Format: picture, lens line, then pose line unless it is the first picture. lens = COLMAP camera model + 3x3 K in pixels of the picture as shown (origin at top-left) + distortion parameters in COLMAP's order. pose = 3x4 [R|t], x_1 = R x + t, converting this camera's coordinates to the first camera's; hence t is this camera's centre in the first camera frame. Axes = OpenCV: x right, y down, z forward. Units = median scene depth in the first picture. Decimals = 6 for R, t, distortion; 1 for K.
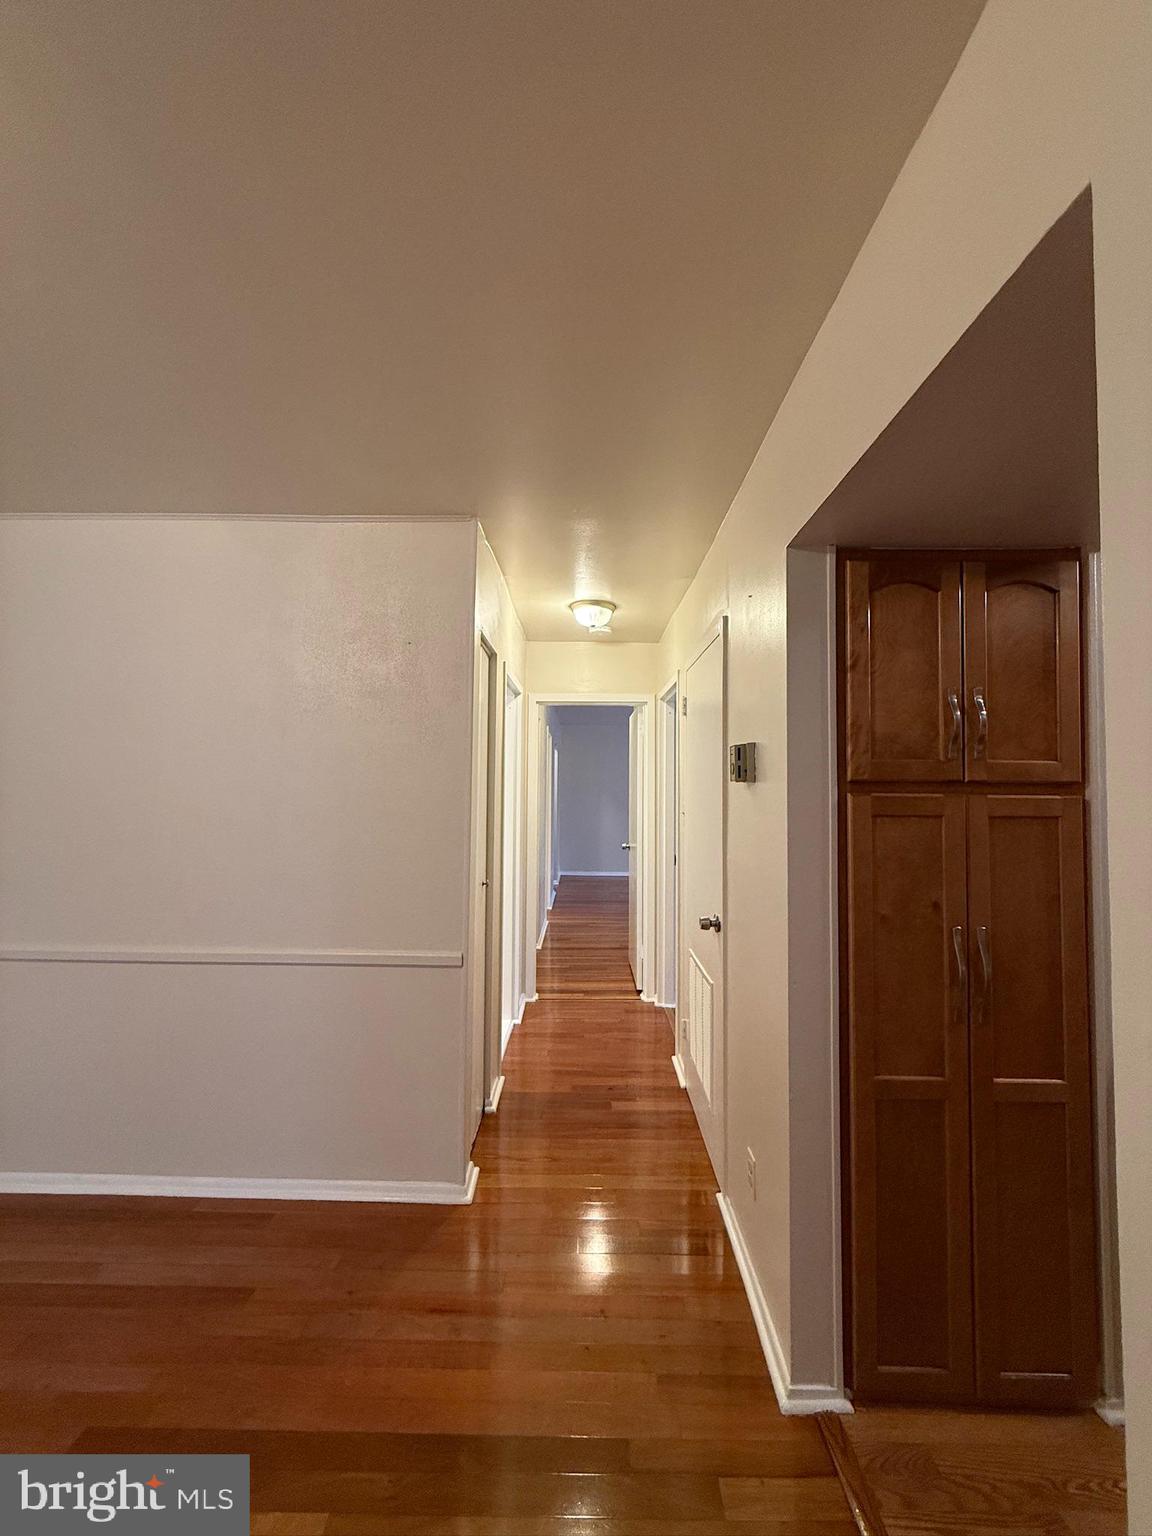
lens RADIAL K [[612.9, 0, 576.9], [0, 612.9, 765.8], [0, 0, 1]] dist [-0.002035, 0.000627]
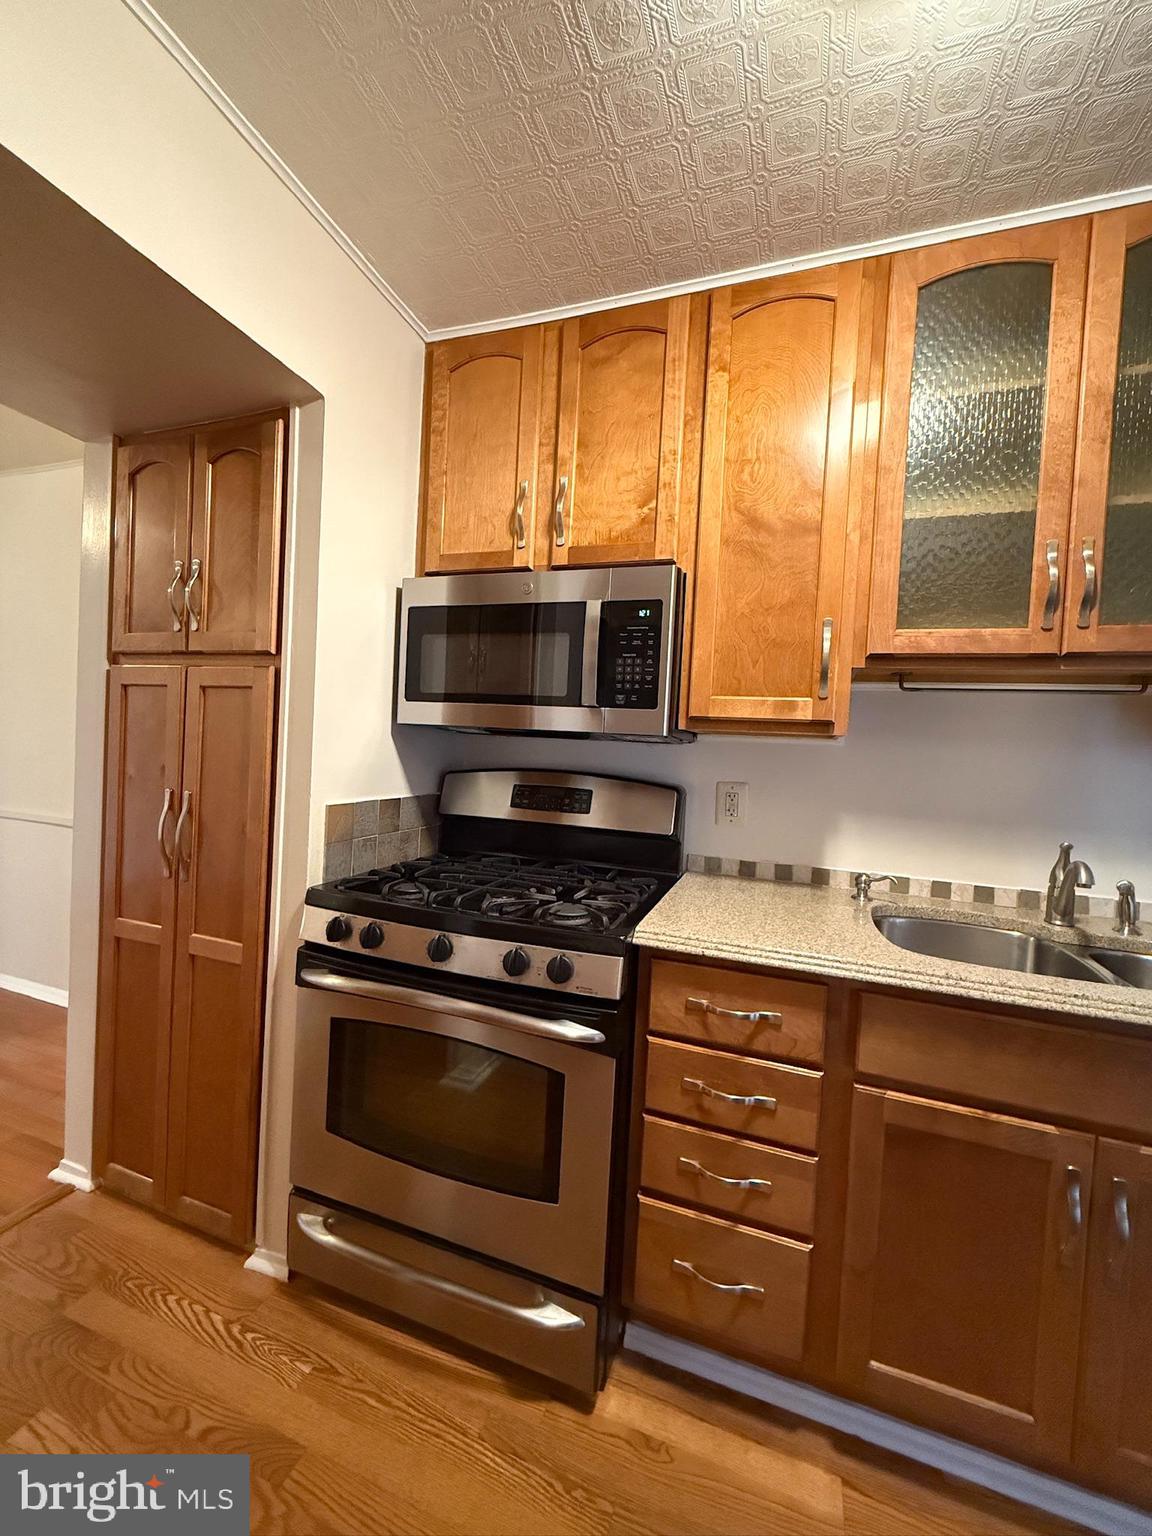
lens RADIAL K [[612.9, 0, 577.6], [0, 612.9, 761.7], [0, 0, 1]] dist [-0.002035, 0.000627]
pose [[0.944326, 0.053521, -0.324628, 0.591861], [-0.035198, 0.997452, 0.062060, 0.045332], [0.327122, -0.047178, 0.943804, 0.083910]]
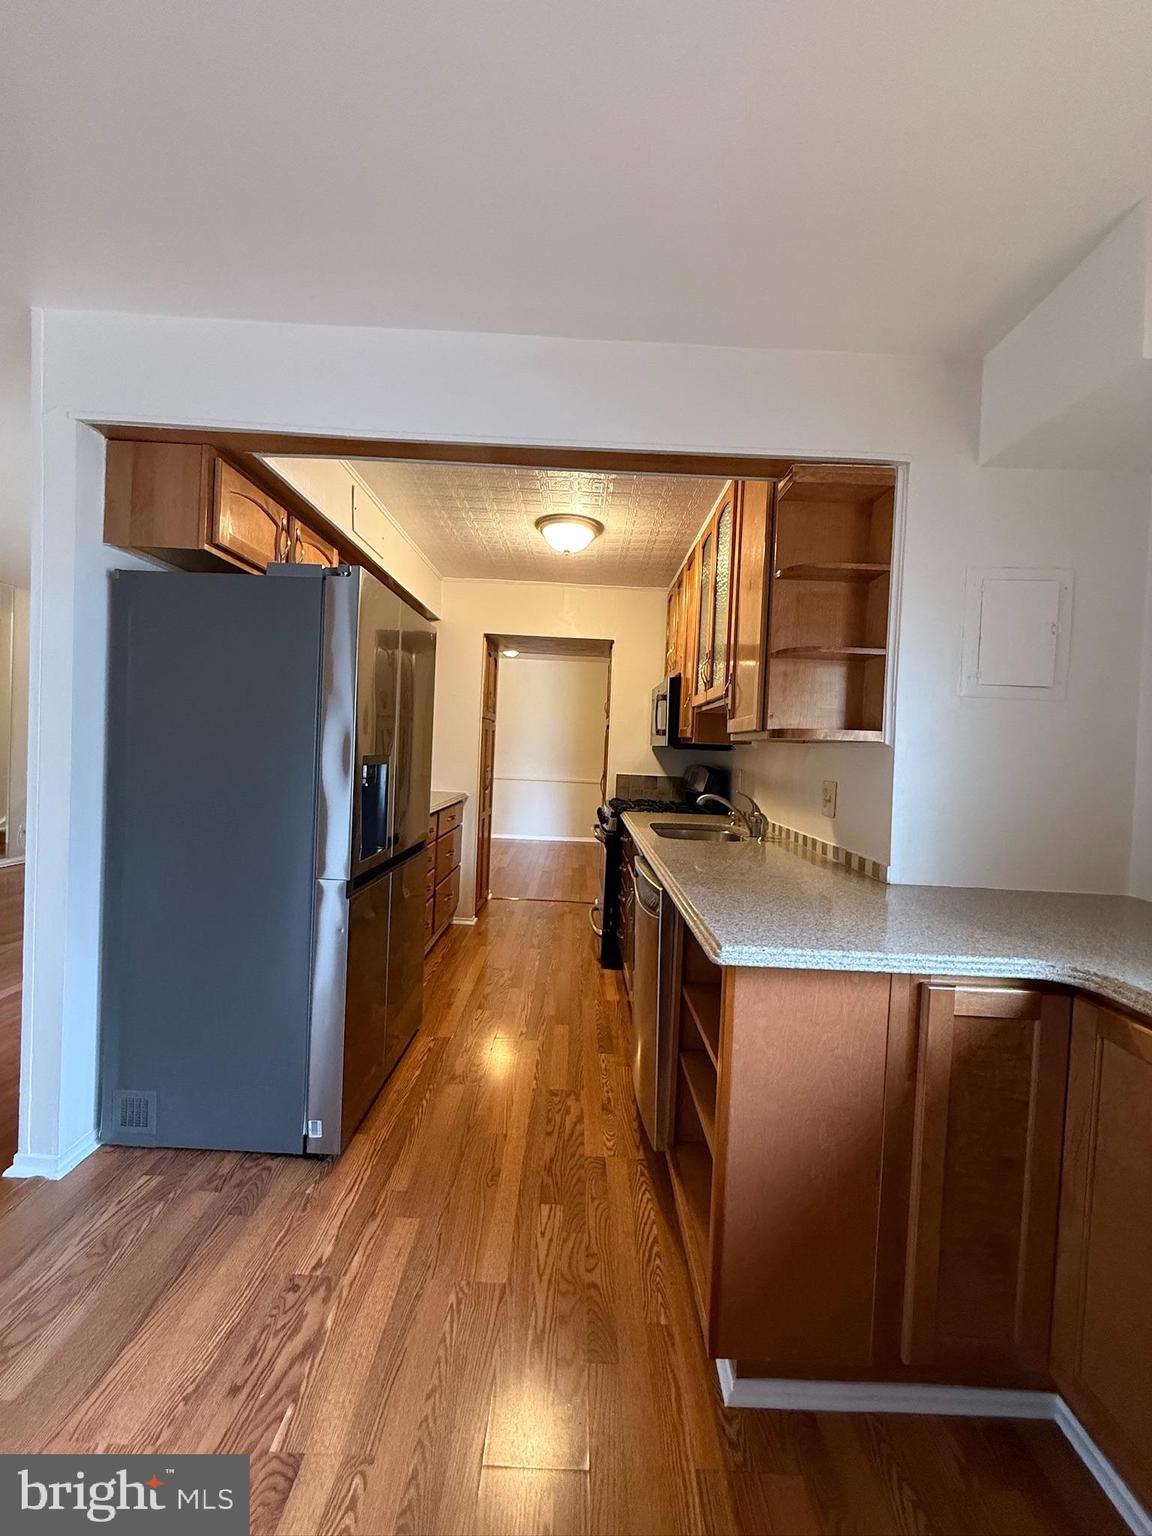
lens RADIAL K [[612.9, 0, 577.2], [0, 612.9, 761.8], [0, 0, 1]] dist [-0.002035, 0.000627]
pose [[0.006000, 0.017497, -0.999829, 1.377743], [-0.005991, 0.999830, 0.017461, 0.058900], [0.999964, 0.005885, 0.006104, 0.297360]]
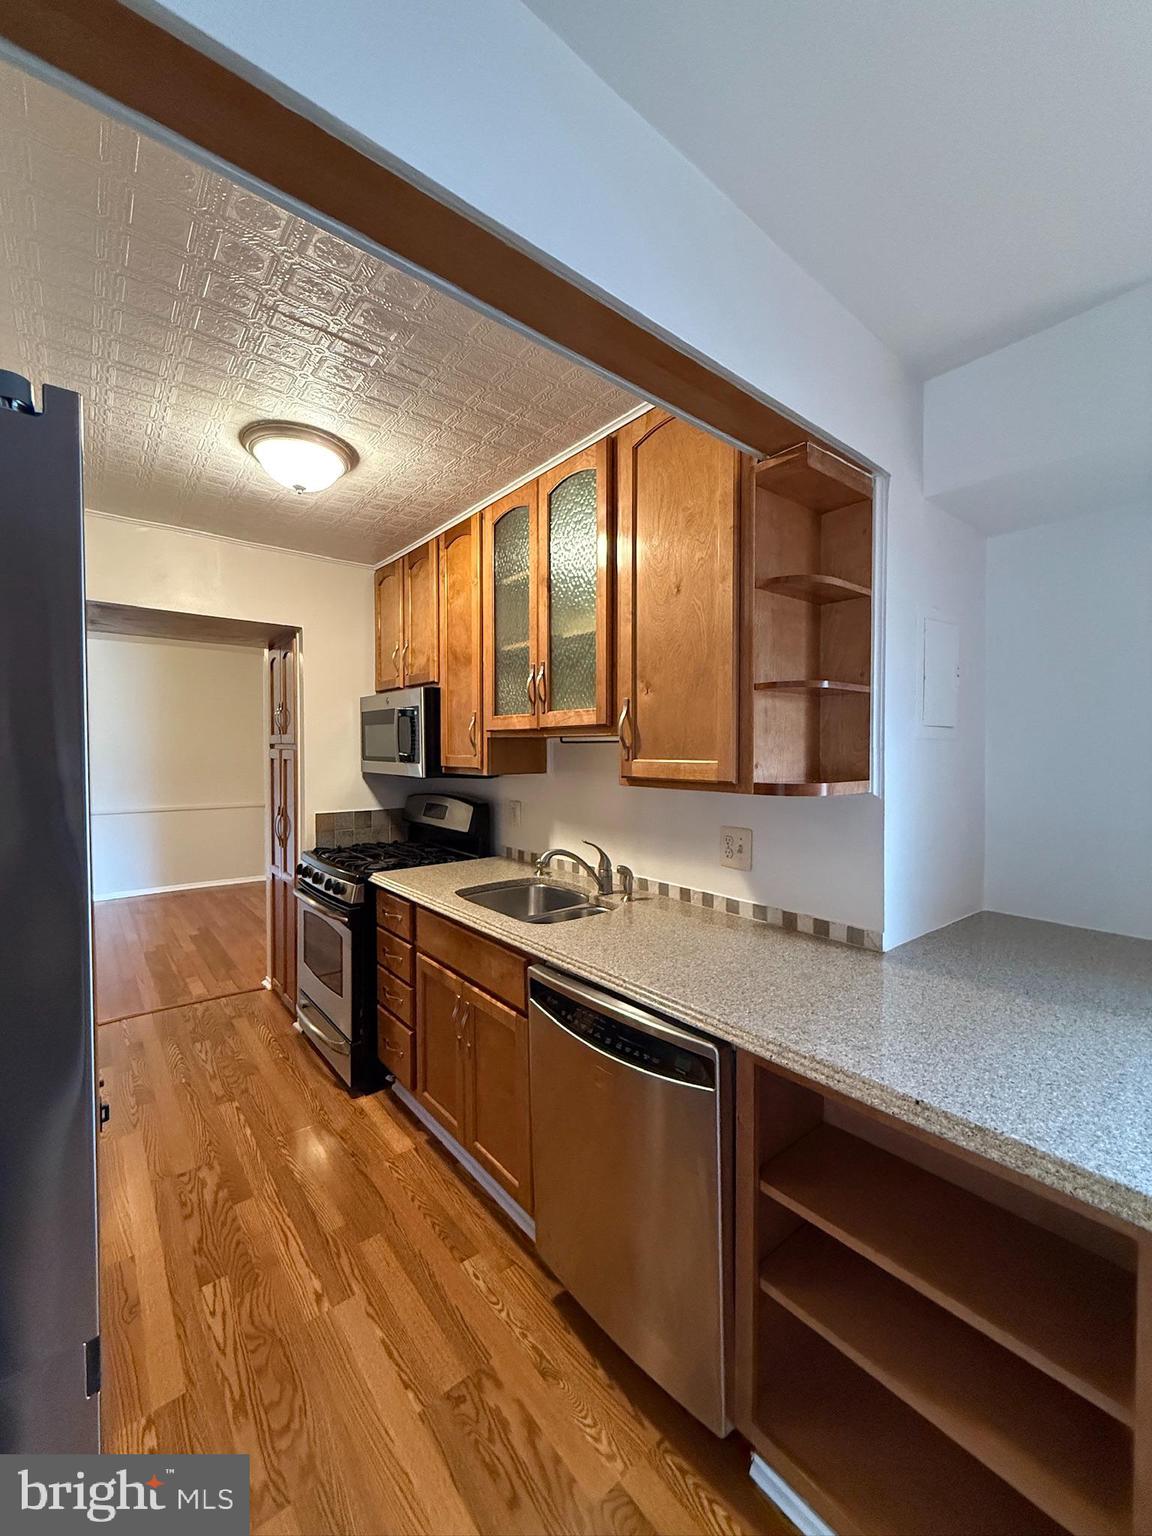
lens RADIAL K [[612.9, 0, 577.5], [0, 612.9, 762.0], [0, 0, 1]] dist [-0.002035, 0.000627]
pose [[0.640260, 0.014028, -0.768030, 1.125437], [0.030190, 0.998601, 0.043406, 0.011503], [0.767565, -0.050978, 0.638941, 0.139462]]
